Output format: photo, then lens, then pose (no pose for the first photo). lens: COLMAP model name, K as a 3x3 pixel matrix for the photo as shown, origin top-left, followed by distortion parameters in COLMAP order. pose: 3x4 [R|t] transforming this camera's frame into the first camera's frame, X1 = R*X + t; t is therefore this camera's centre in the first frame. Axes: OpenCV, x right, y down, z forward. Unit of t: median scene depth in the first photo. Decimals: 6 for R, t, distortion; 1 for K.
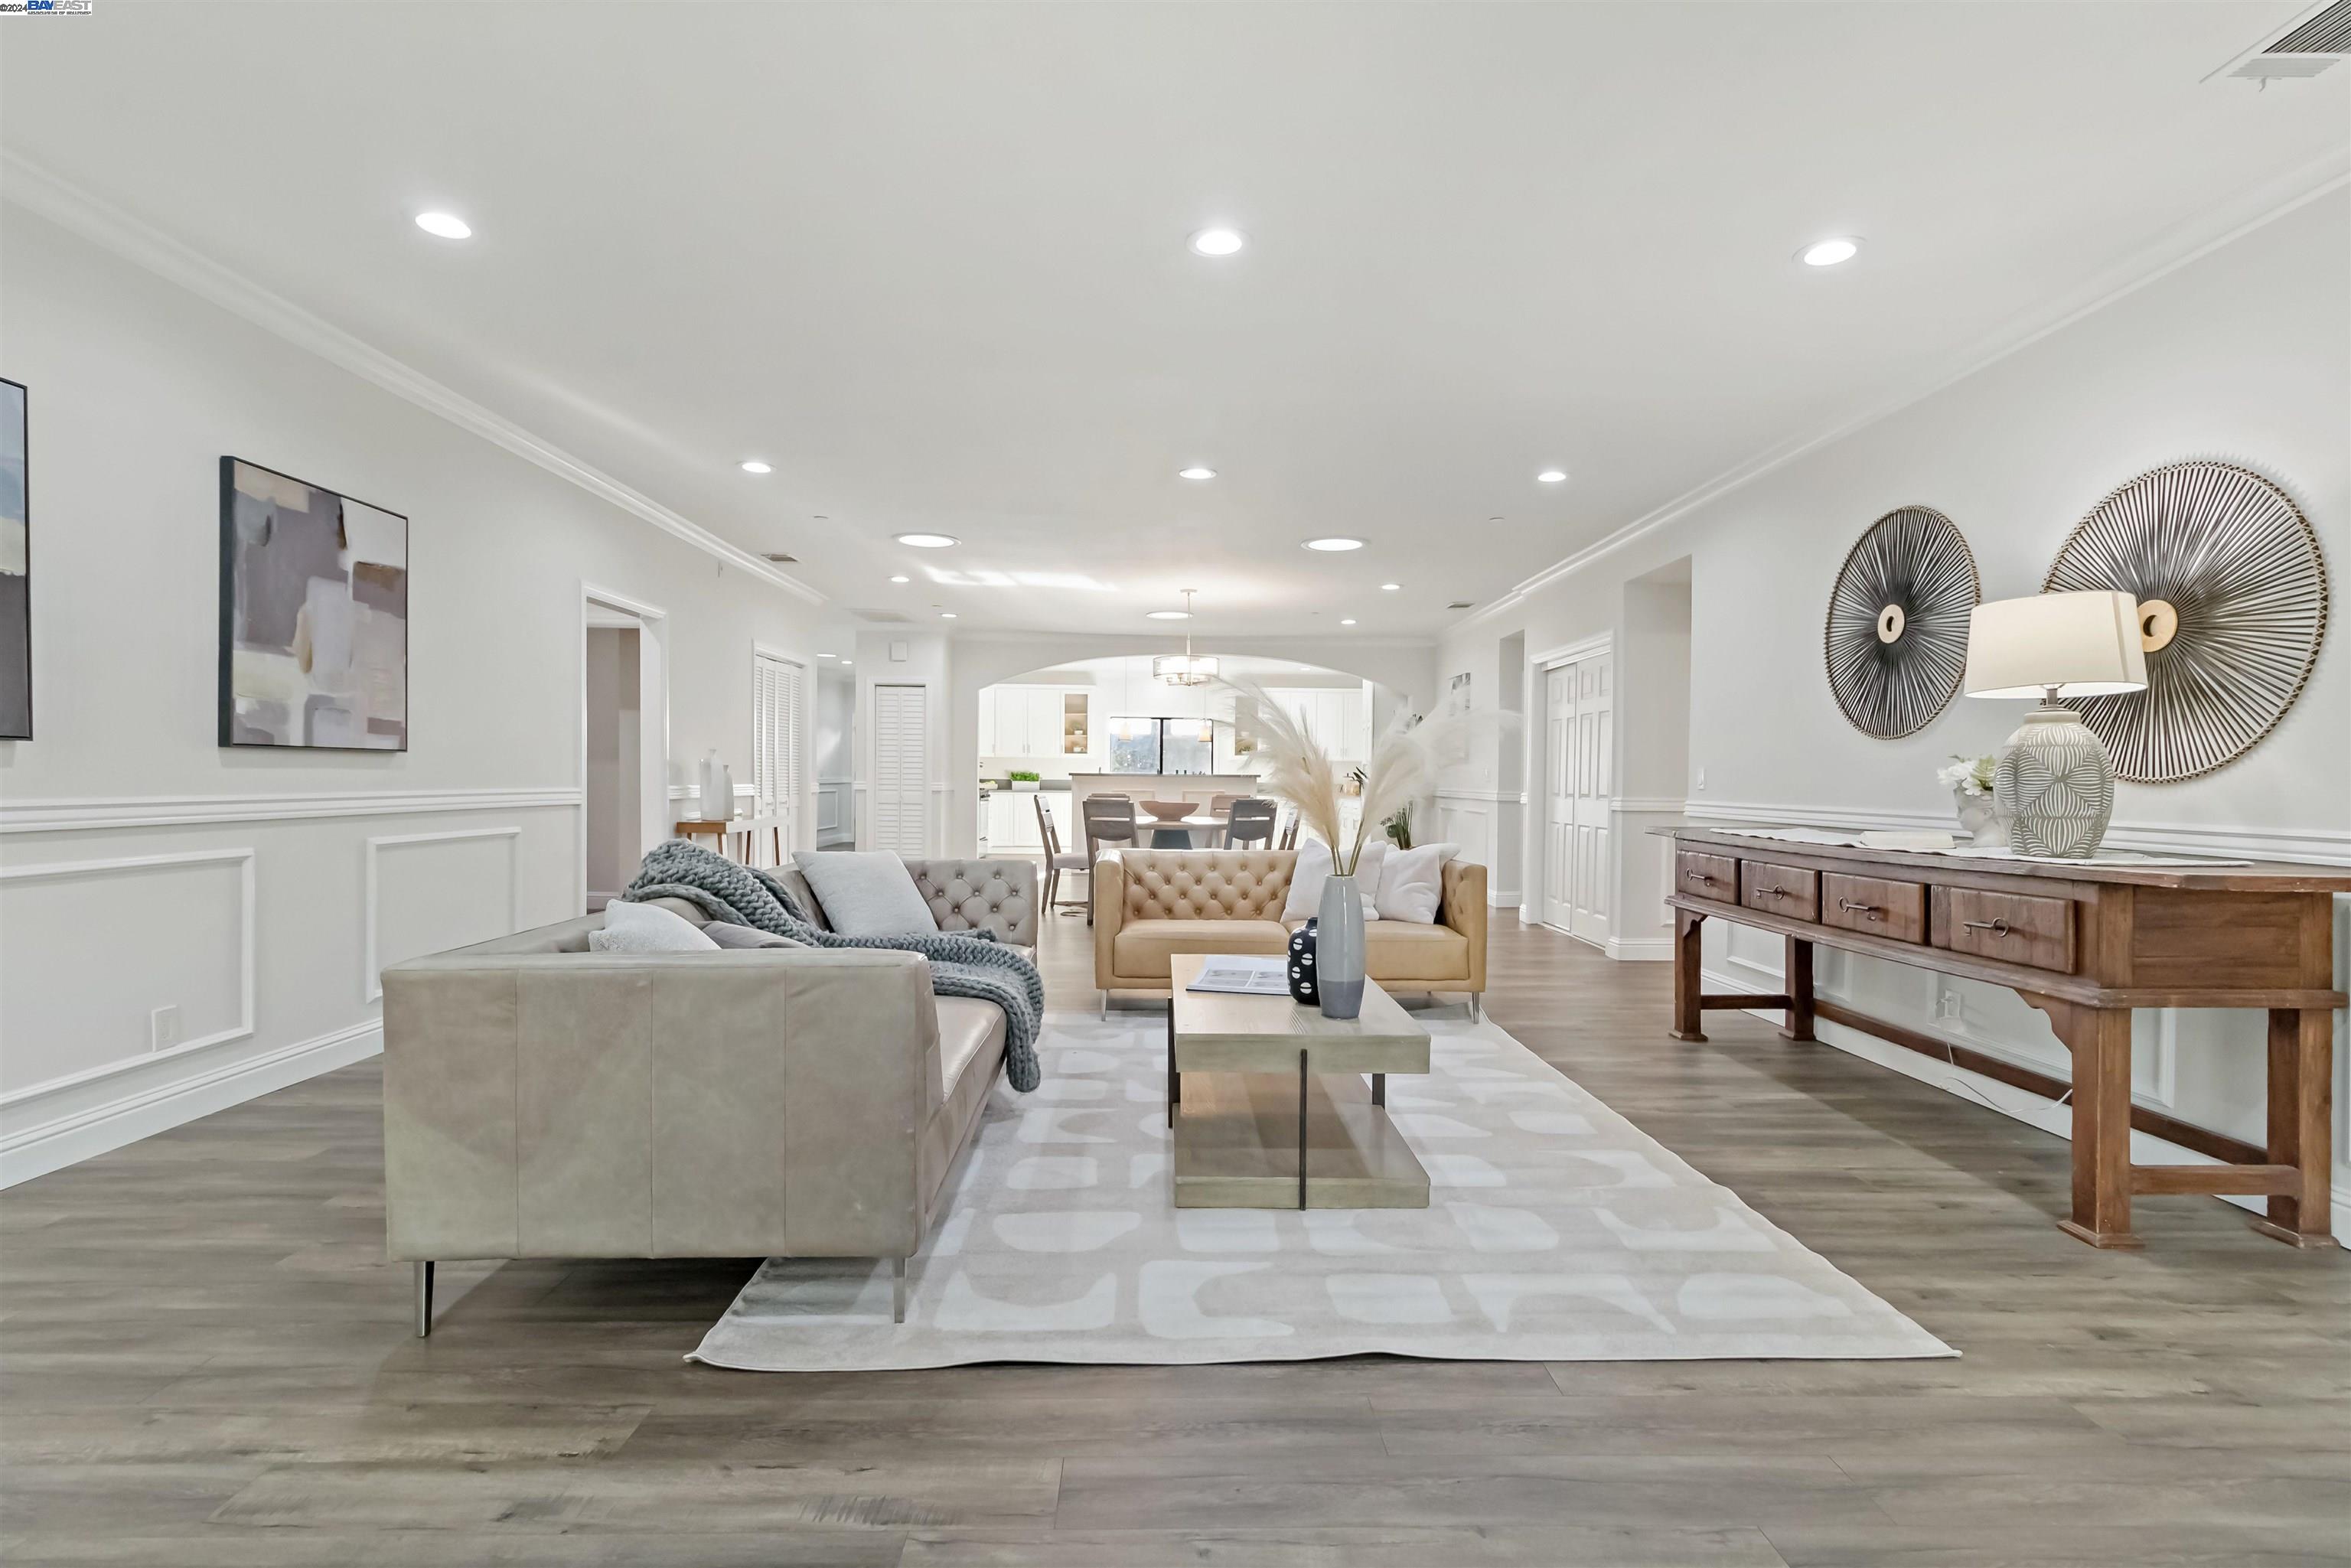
lens RADIAL K [[1113.0, 0, 1170.8], [0, 1113.0, 783.6], [0, 0, 1]] dist [-0.003532, 0.000904]
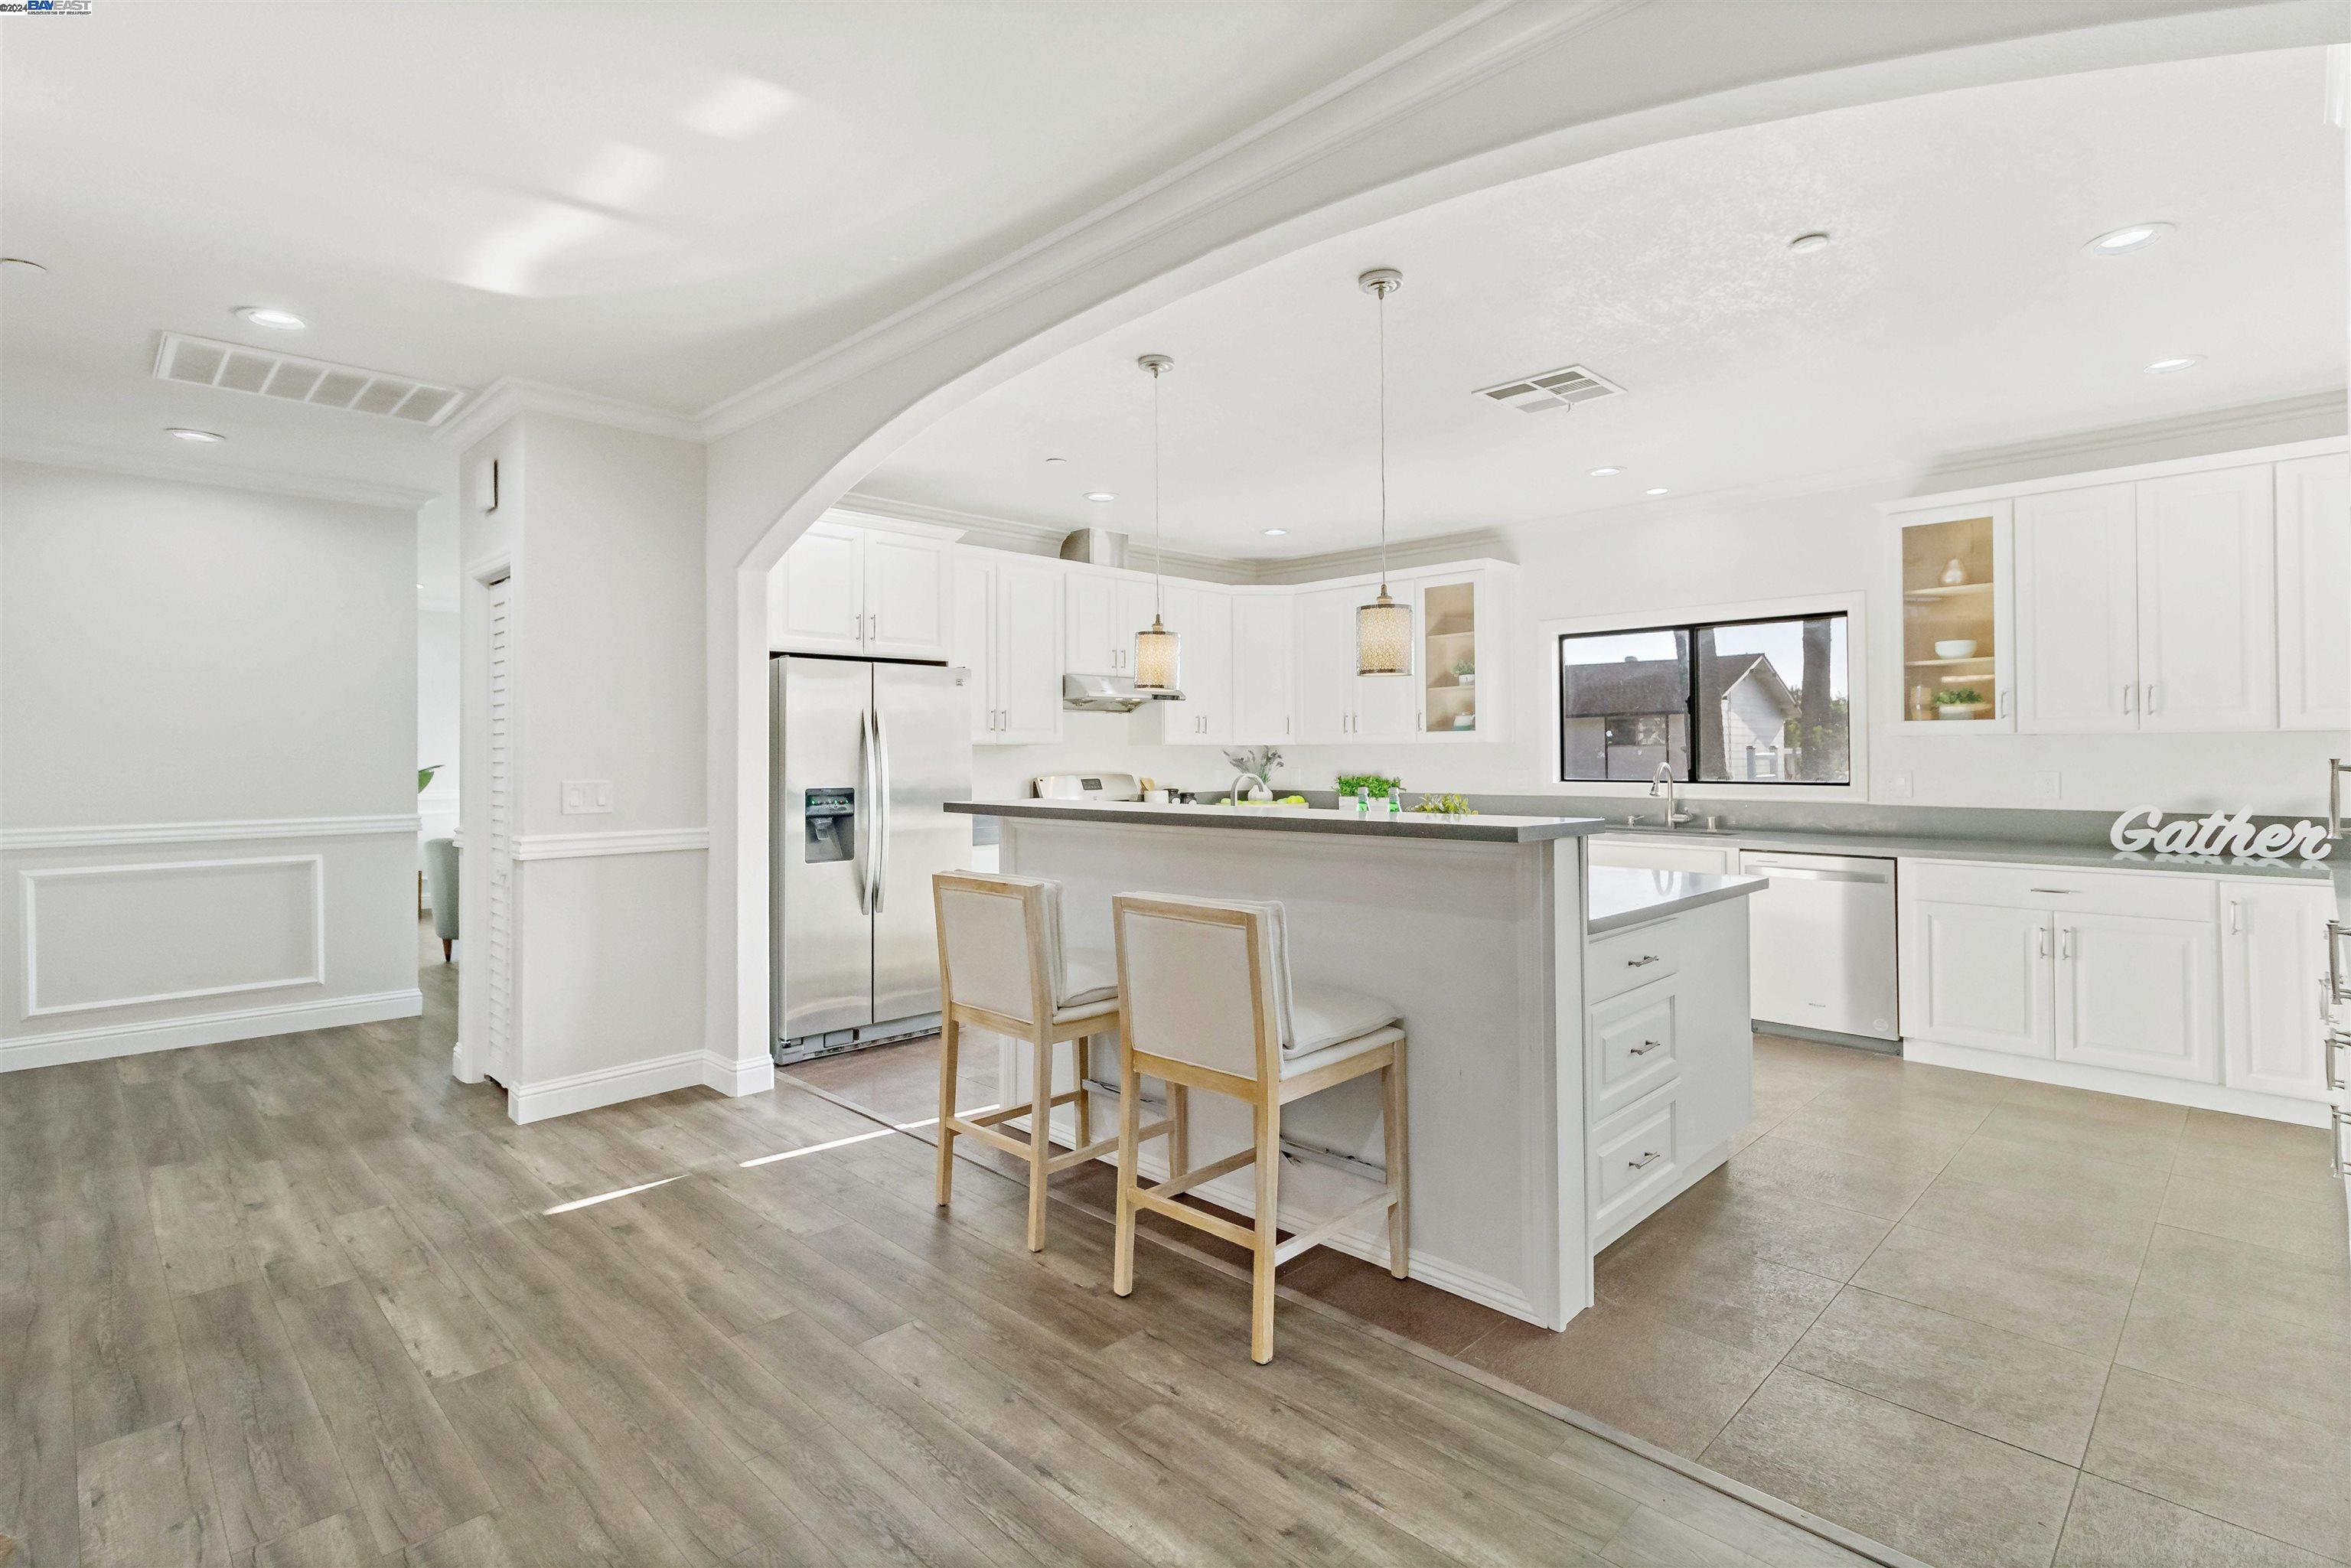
lens RADIAL K [[1113.0, 0, 1159.5], [0, 1113.0, 746.9], [0, 0, 1]] dist [-0.003532, 0.000904]
pose [[0.693739, -0.012607, -0.720116, 0.583628], [0.003321, 0.999892, -0.014306, -0.070670], [0.720219, 0.007533, 0.693706, 2.776381]]
